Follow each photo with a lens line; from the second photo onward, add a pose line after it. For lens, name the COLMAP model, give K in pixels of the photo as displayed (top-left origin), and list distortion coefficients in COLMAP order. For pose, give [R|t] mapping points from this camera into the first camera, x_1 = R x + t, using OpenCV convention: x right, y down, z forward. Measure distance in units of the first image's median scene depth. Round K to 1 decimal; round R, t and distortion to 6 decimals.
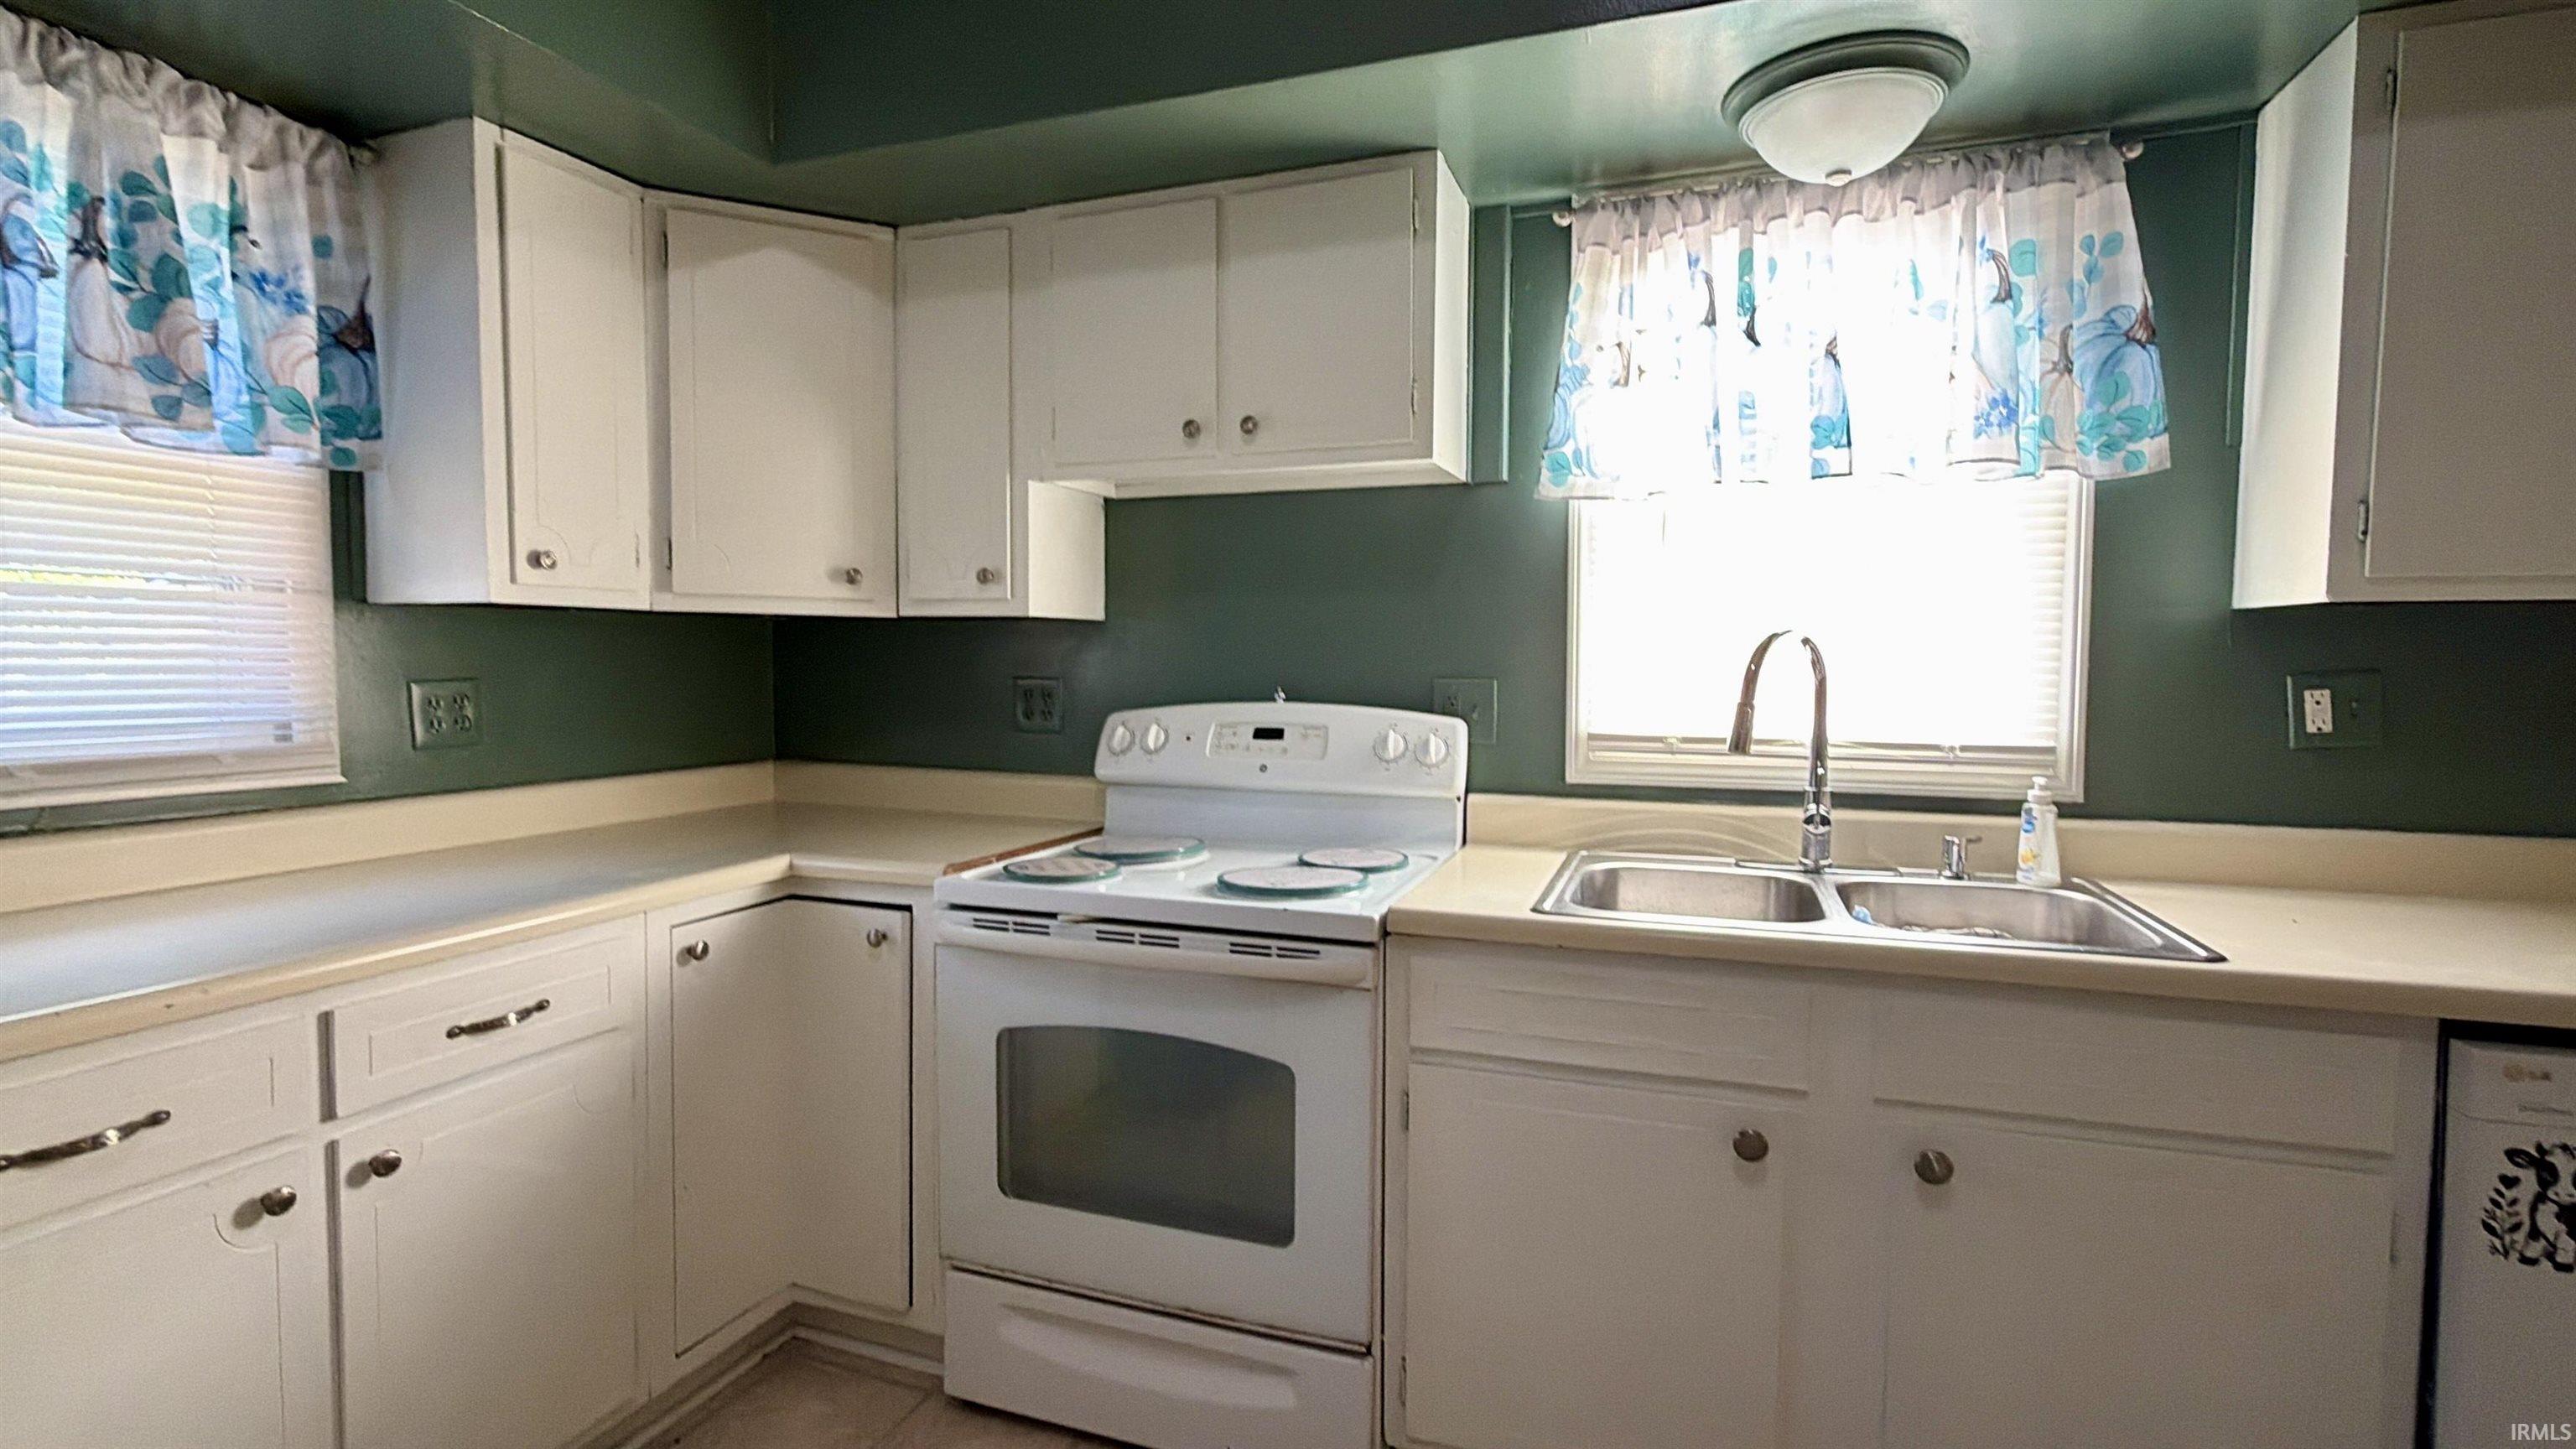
lens RADIAL K [[1171.0, 0, 1288.0], [0, 1171.0, 724.5], [0, 0, 1]] dist [-0.007024, 0.000129]
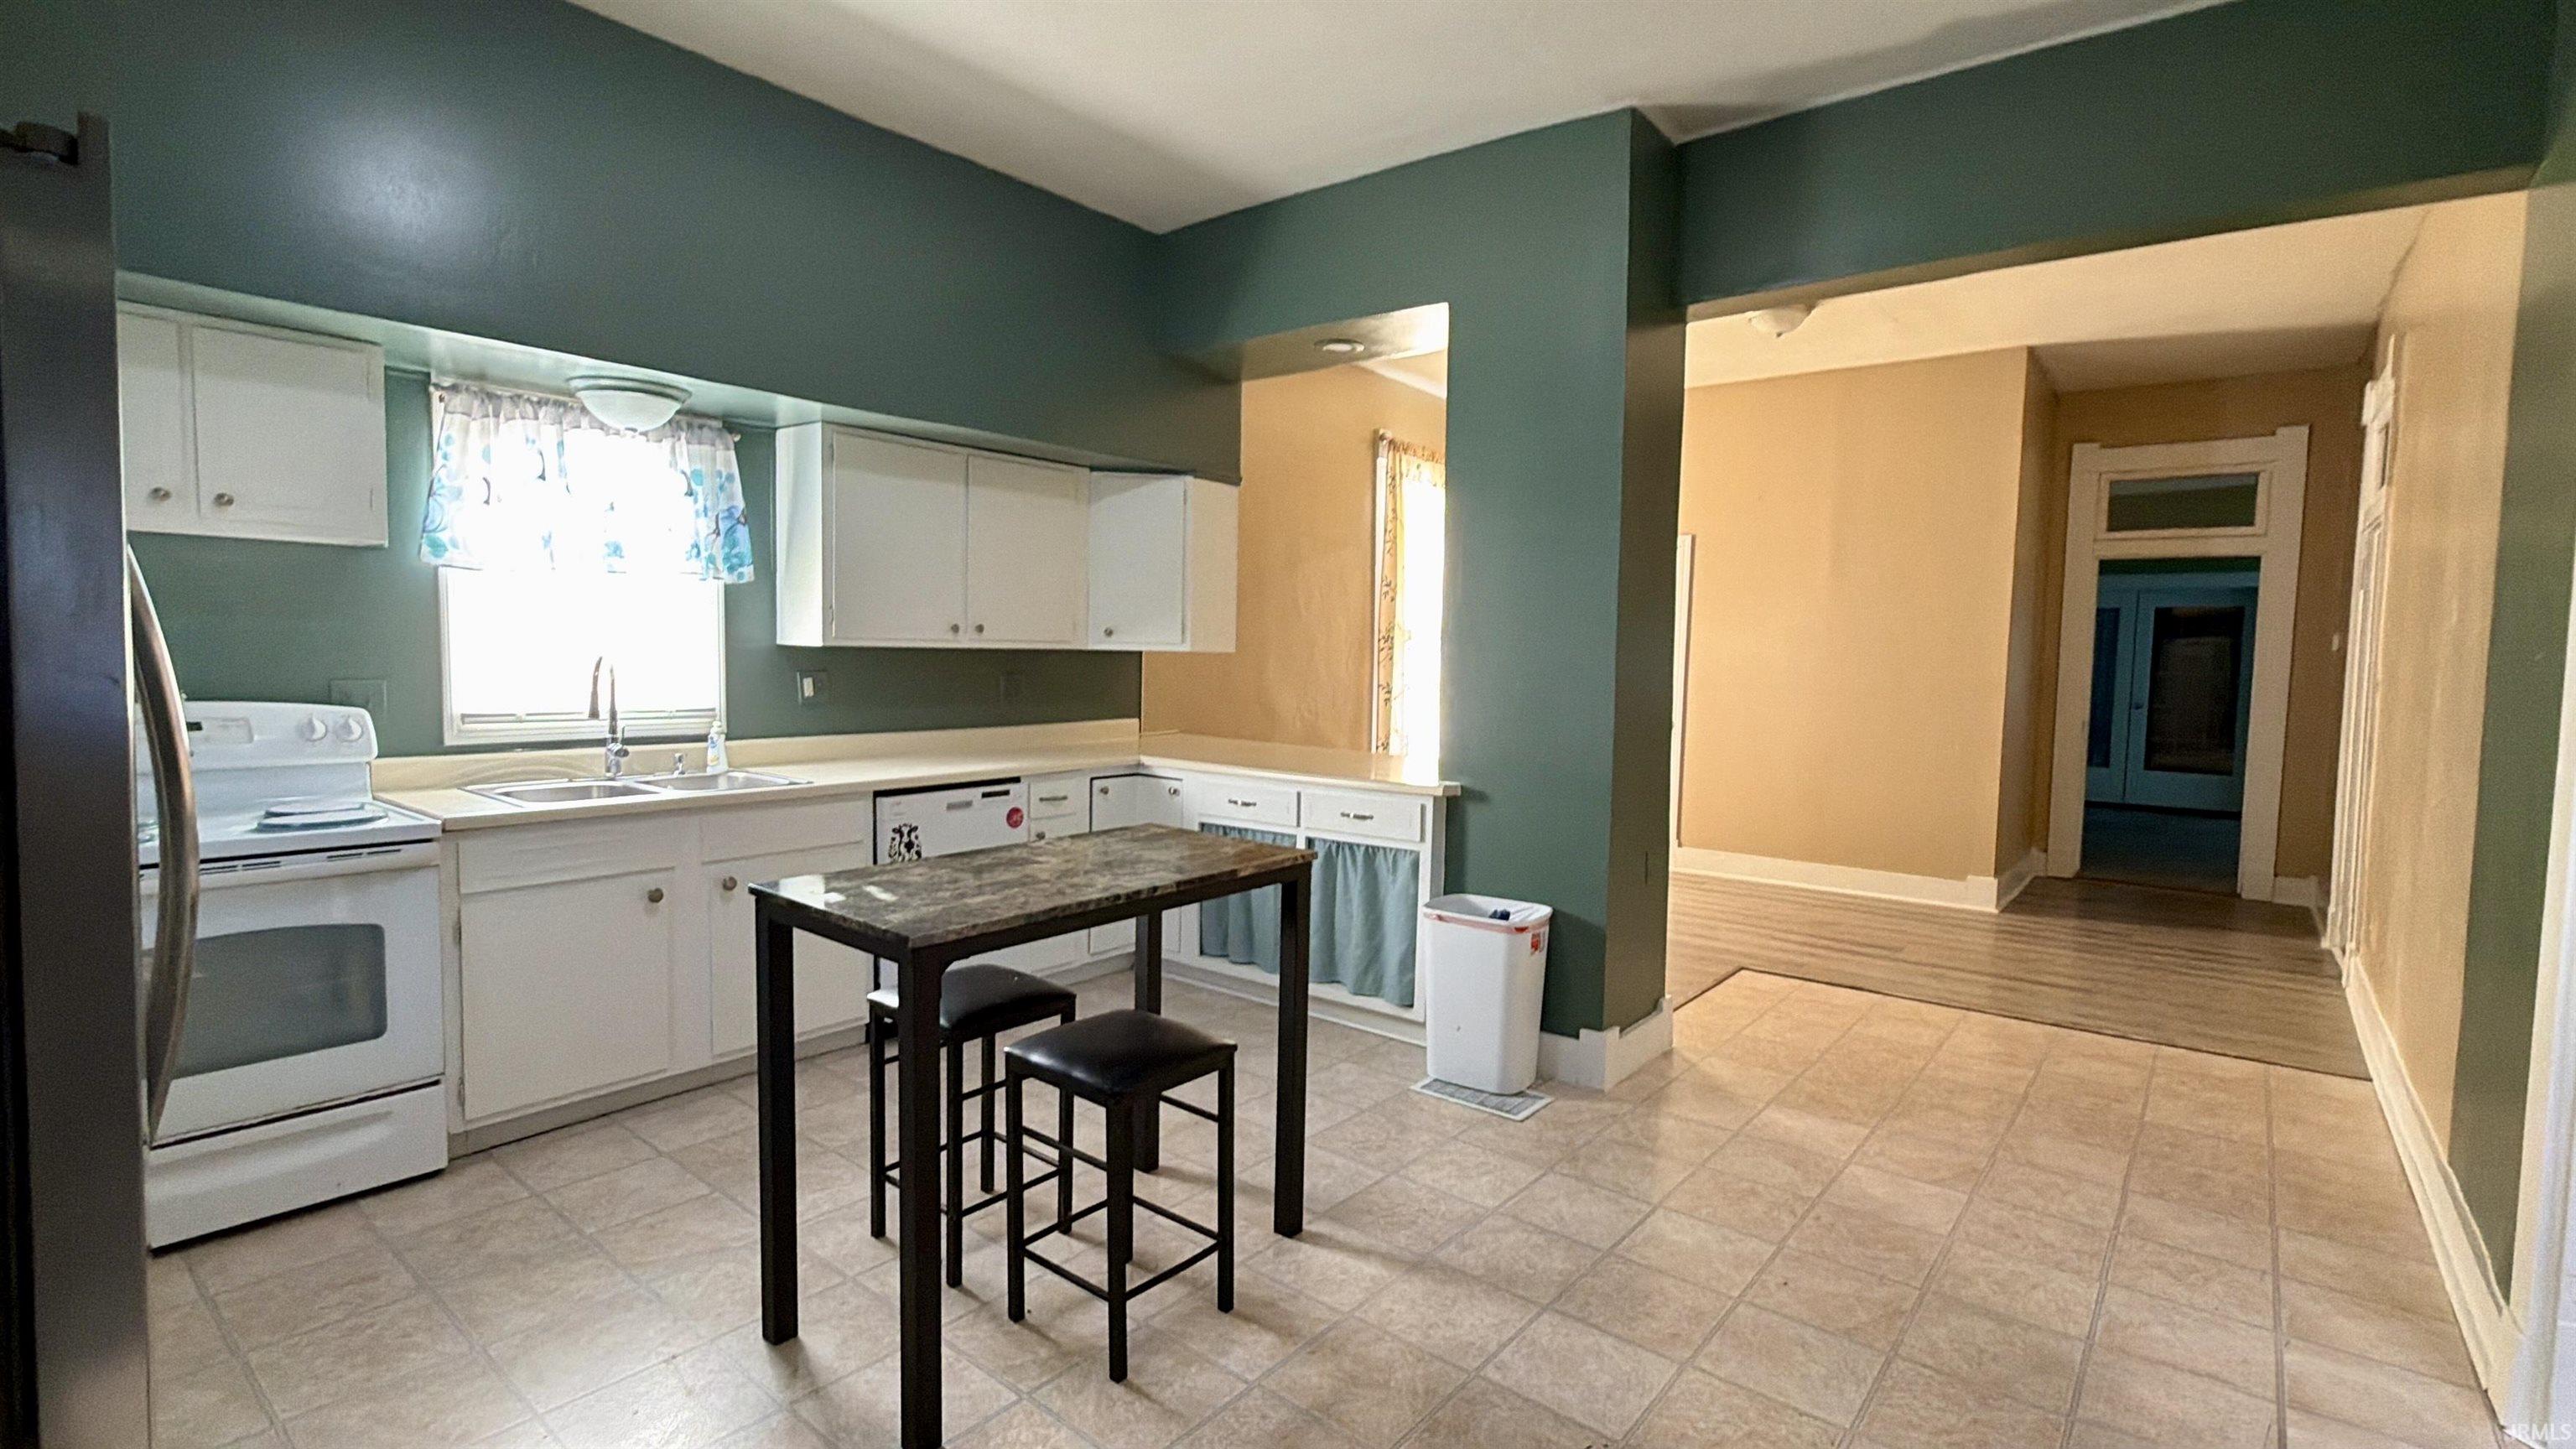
lens RADIAL K [[1171.0, 0, 1288.0], [0, 1171.0, 724.5], [0, 0, 1]] dist [-0.007024, 0.000129]
pose [[0.315414, -0.058557, 0.947146, -1.063713], [0.034894, 0.998135, 0.050089, -0.021443], [-0.948312, 0.017251, 0.316869, -0.678941]]
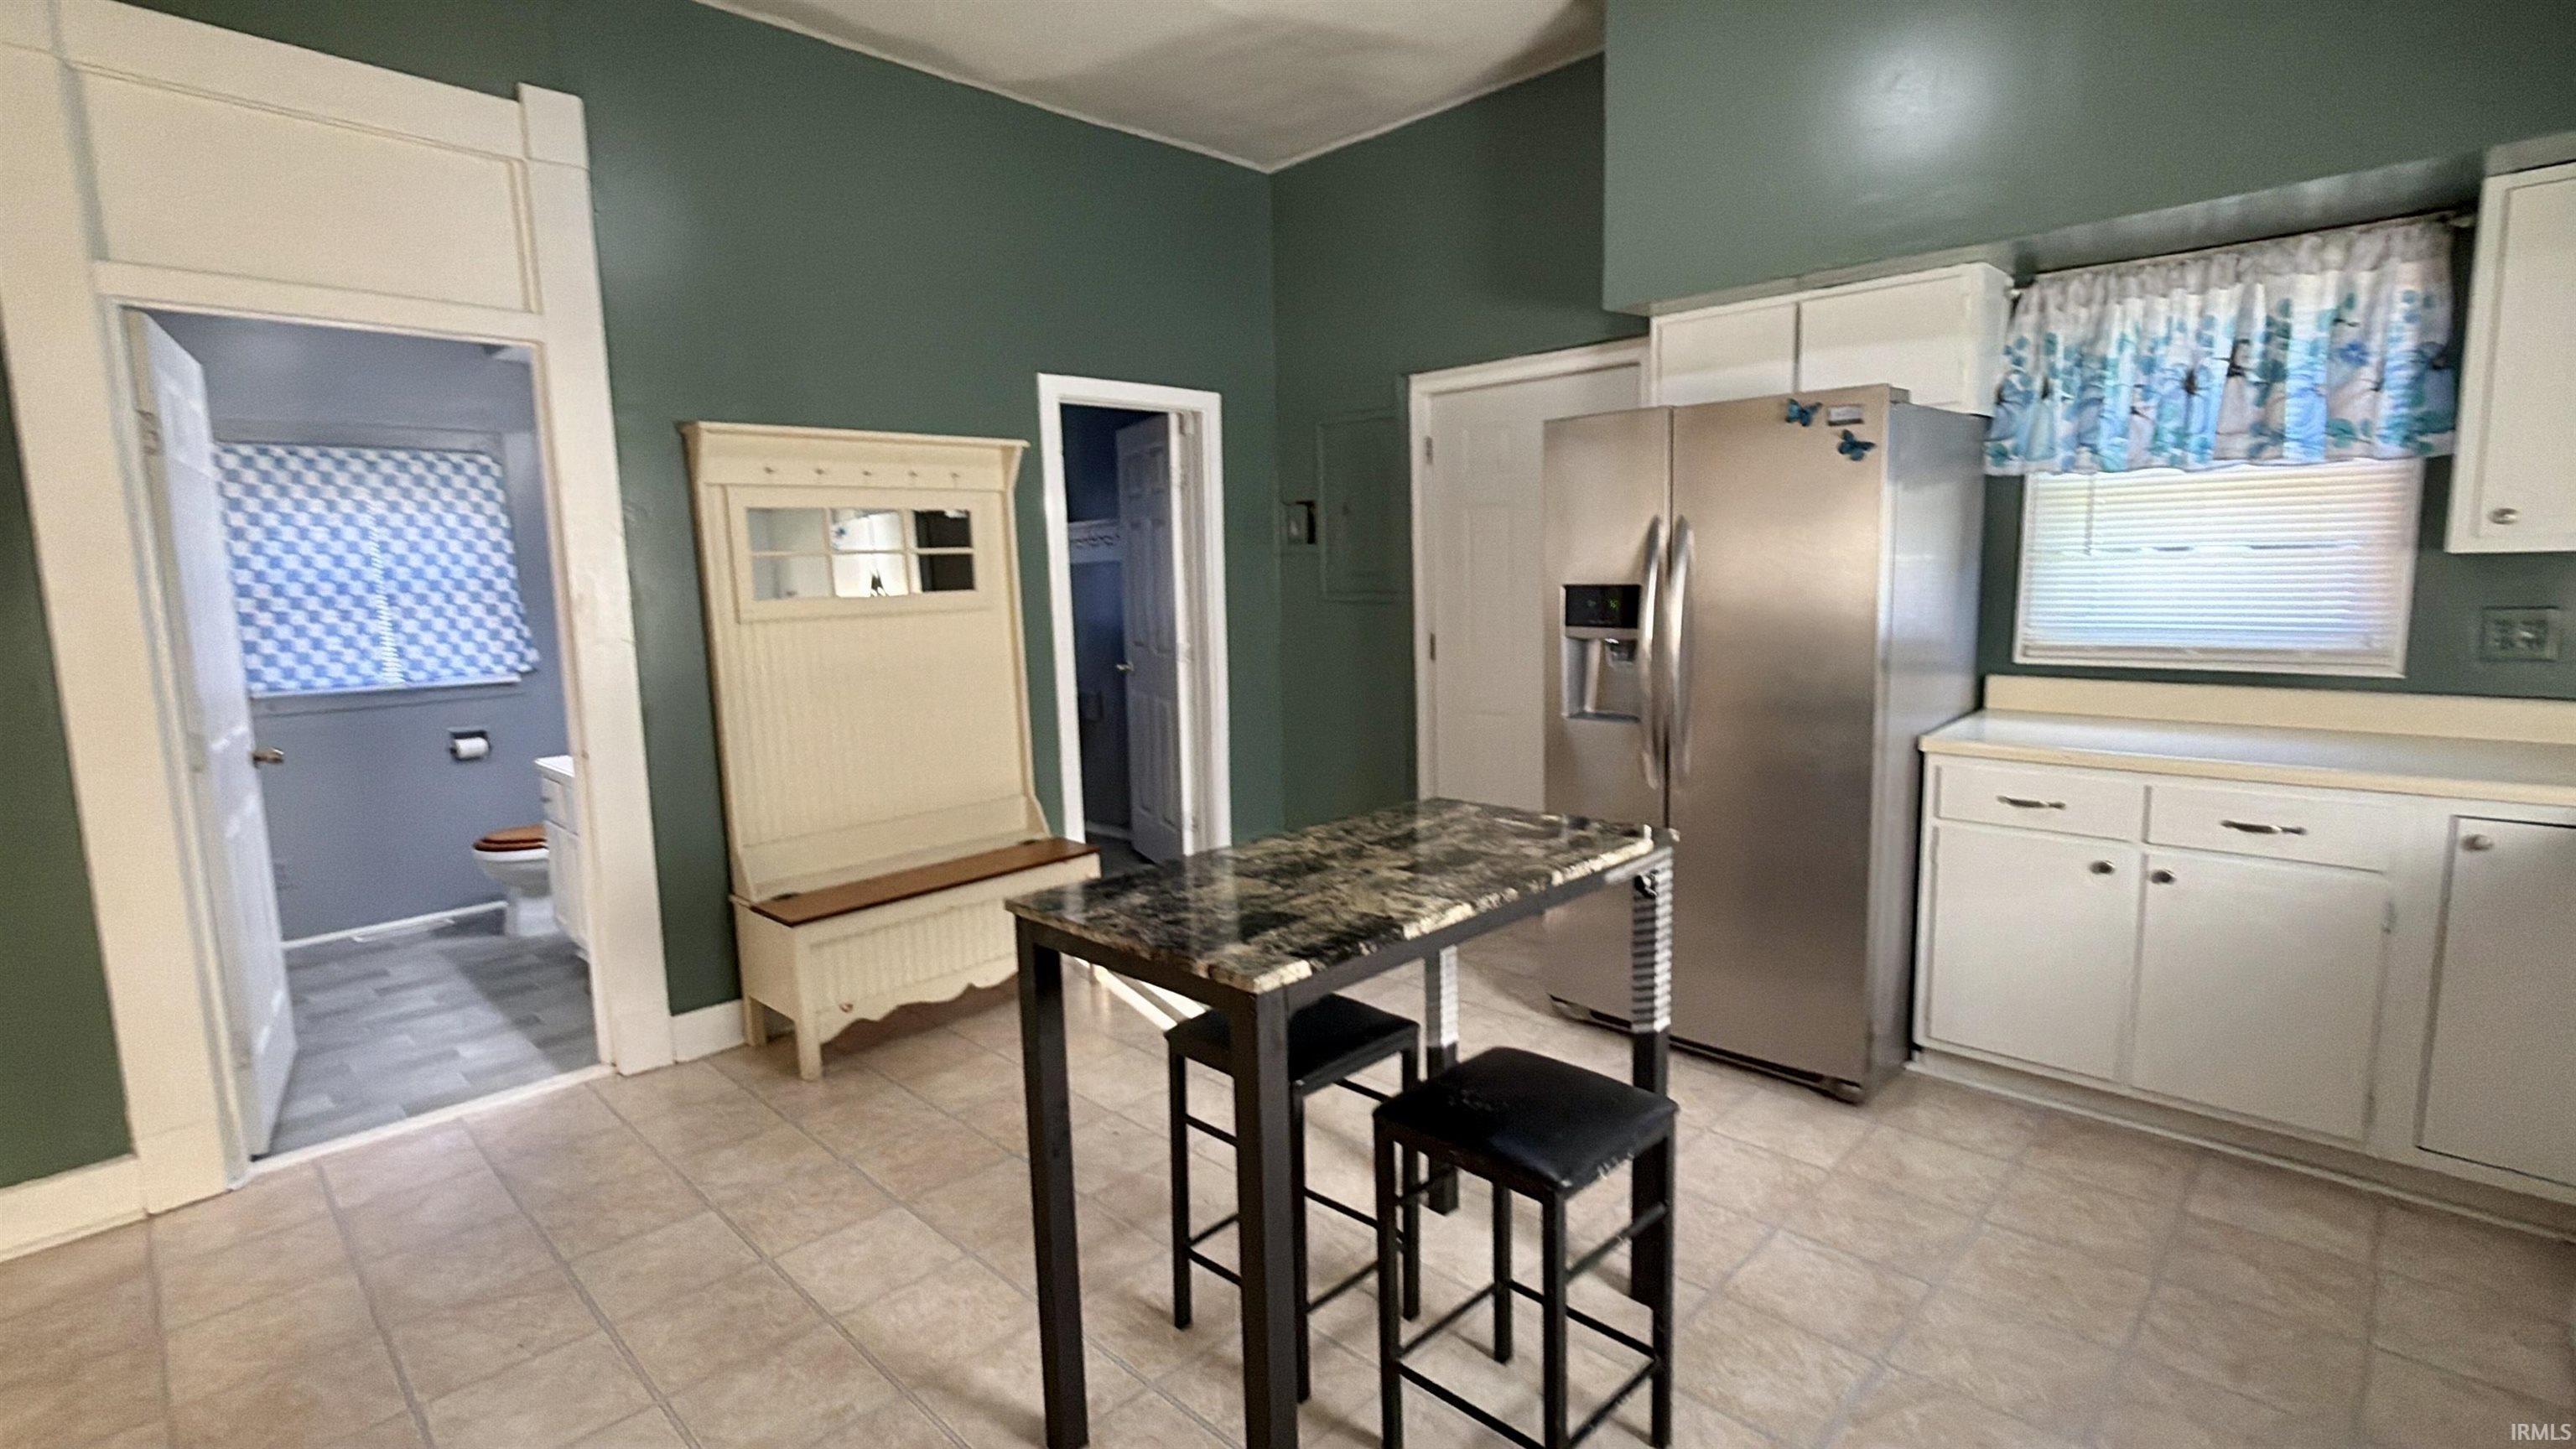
lens RADIAL K [[1171.0, 0, 1288.0], [0, 1171.0, 724.5], [0, 0, 1]] dist [-0.007024, 0.000129]
pose [[-0.421782, 0.132191, -0.897009, 1.054500], [-0.025922, 0.987153, 0.157664, -0.083940], [0.906326, 0.089752, -0.412937, 0.355669]]
